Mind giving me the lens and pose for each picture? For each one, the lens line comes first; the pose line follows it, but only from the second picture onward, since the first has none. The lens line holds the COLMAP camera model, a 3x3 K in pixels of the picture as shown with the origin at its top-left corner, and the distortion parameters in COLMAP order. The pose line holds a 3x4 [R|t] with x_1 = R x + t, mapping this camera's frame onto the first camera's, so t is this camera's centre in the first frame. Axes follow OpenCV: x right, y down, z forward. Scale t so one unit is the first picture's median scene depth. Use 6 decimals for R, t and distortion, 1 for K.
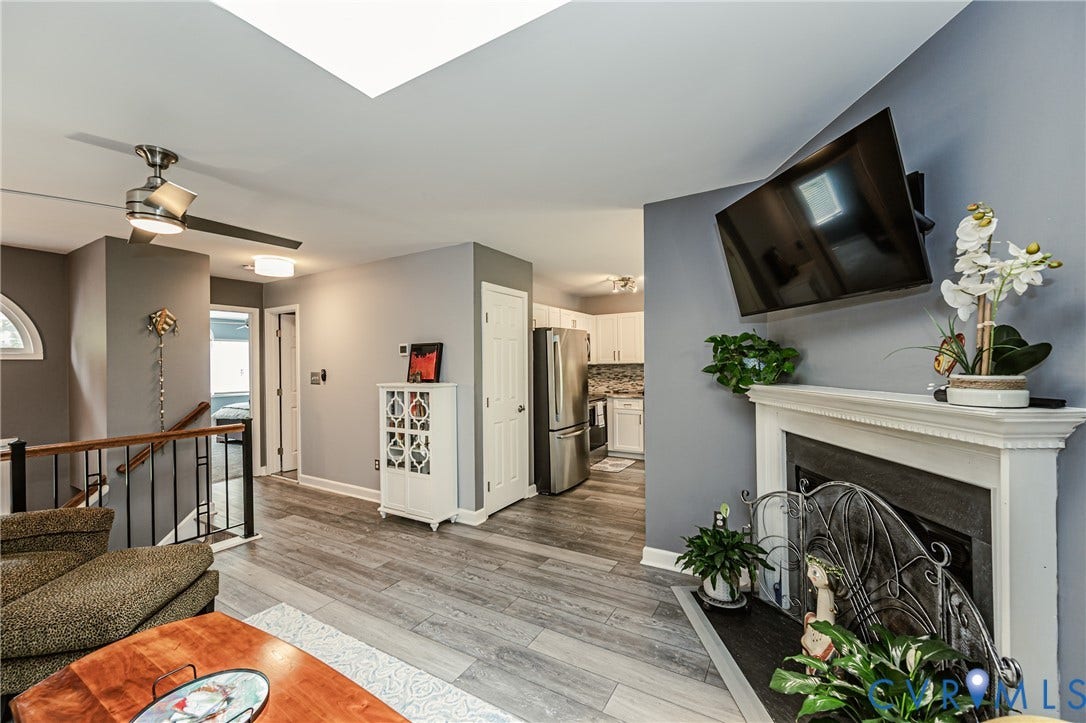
lens RADIAL K [[433.8, 0, 540.8], [0, 433.8, 360.9], [0, 0, 1]] dist [0.000775, -0.000224]
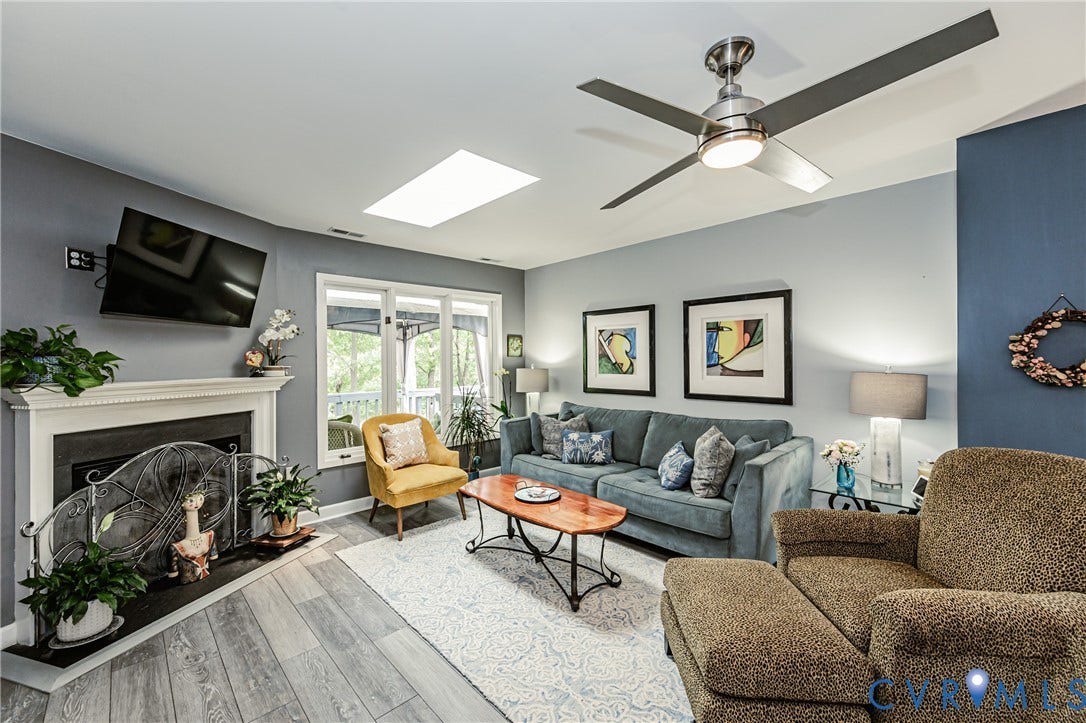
lens RADIAL K [[435.4, 0, 538.6], [0, 435.4, 361.9], [0, 0, 1]] dist [-0.000576, 0.000097]
pose [[-0.964133, 0.019053, 0.264735, -0.612569], [0.018650, 0.999818, -0.004034, 0.022844], [-0.264763, 0.001048, -0.964313, 1.425261]]
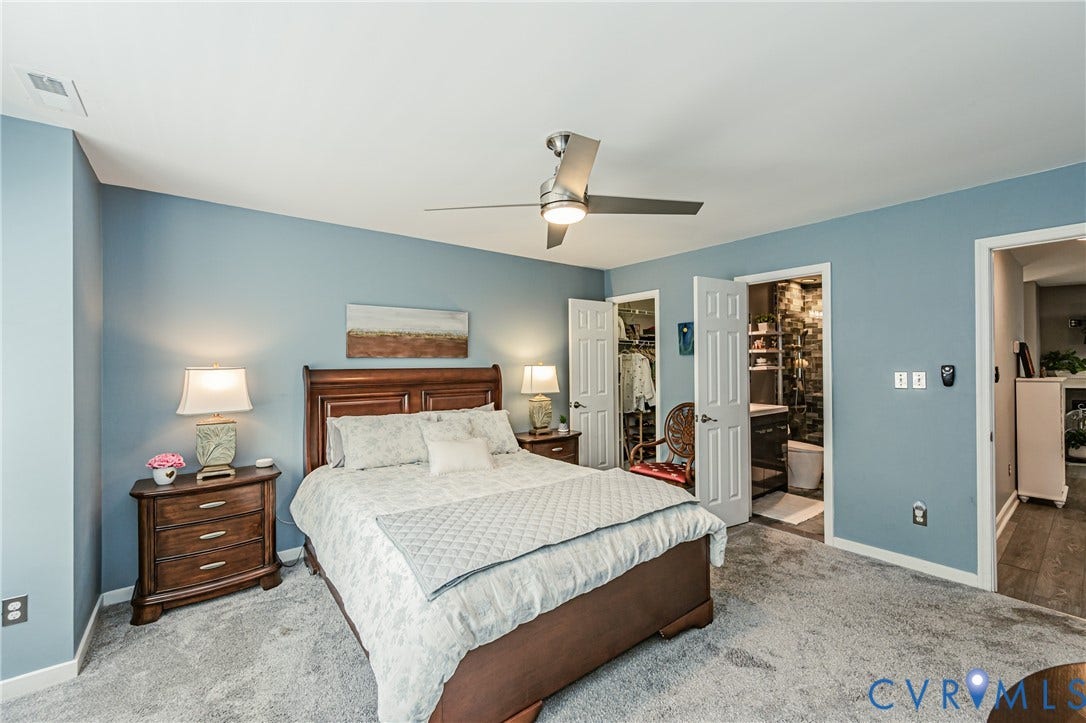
lens RADIAL K [[430.5, 0, 535.6], [0, 430.5, 357.1], [0, 0, 1]] dist [0.000444, -0.000185]
pose [[0.370159, 0.018668, 0.928781, -2.662894], [-0.004353, 0.999822, -0.018361, 0.030114], [-0.928958, 0.002753, 0.370174, 2.633249]]
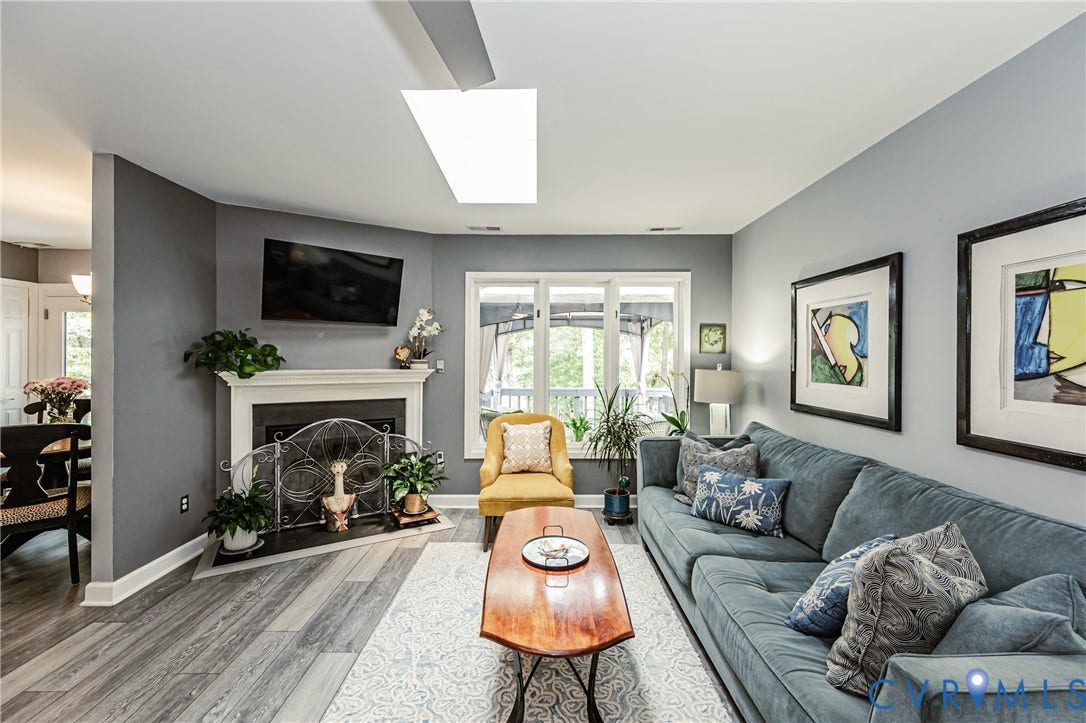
lens RADIAL K [[430.2, 0, 536.9], [0, 430.2, 360.6], [0, 0, 1]] dist [0.000245, -0.000076]
pose [[-0.512363, 0.002567, 0.858765, -0.926189], [-0.003524, 0.999981, -0.005091, 0.023321], [-0.858762, -0.005635, -0.512344, 0.813761]]
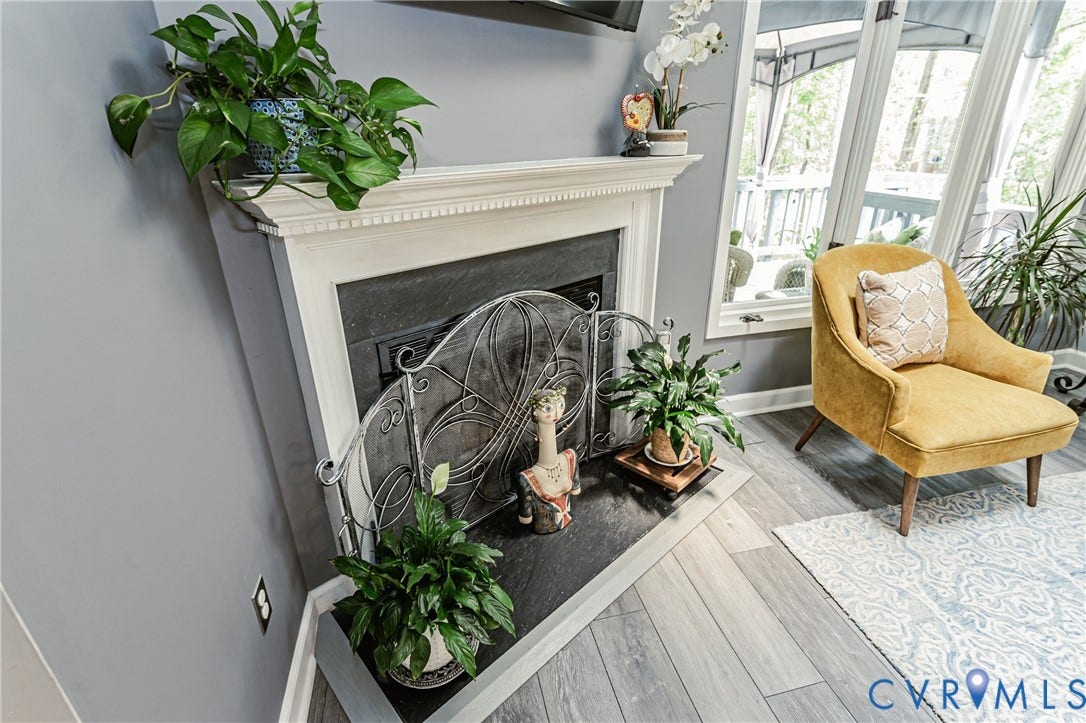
lens RADIAL K [[511.9, 0, 542.0], [0, 511.9, 357.2], [0, 0, 1]] dist [0.000334, -0.000272]
pose [[-0.697149, -0.263867, 0.666601, 0.032112], [0.022624, 0.921245, 0.388325, 0.024525], [-0.716569, 0.285802, -0.636276, 1.057005]]
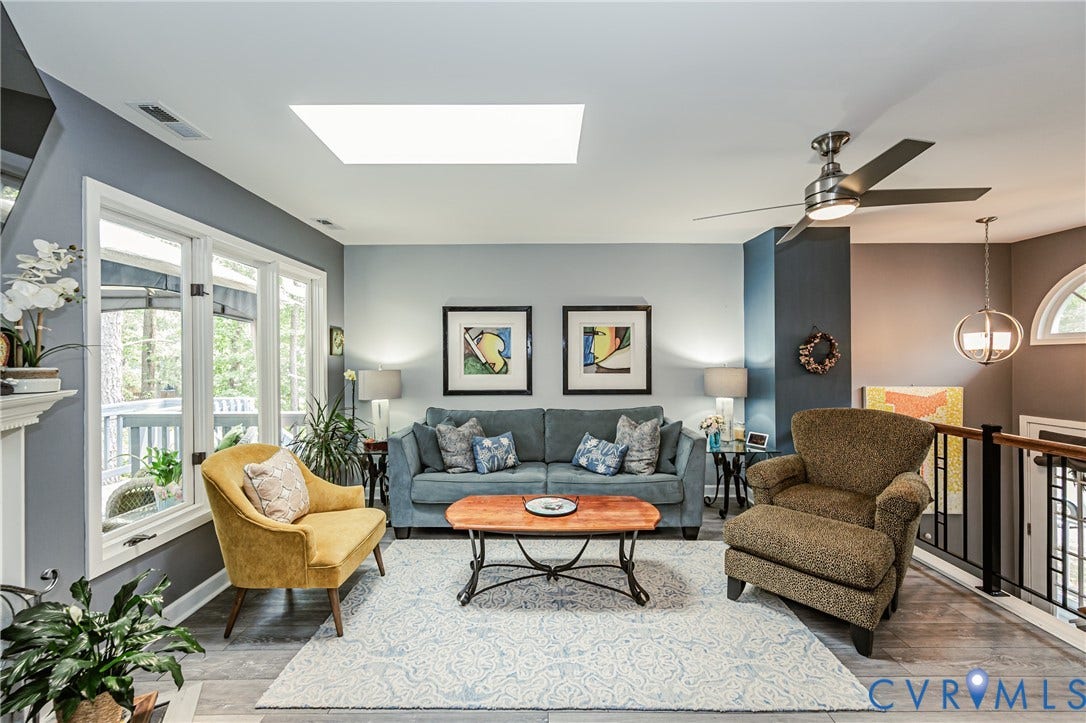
lens RADIAL K [[433.8, 0, 540.8], [0, 433.8, 360.9], [0, 0, 1]] dist [0.000775, -0.000224]
pose [[-0.856382, 0.018210, -0.516022, 0.173285], [0.018844, 0.999814, 0.004009, 0.015993], [0.515999, -0.006291, -0.856566, 1.218859]]
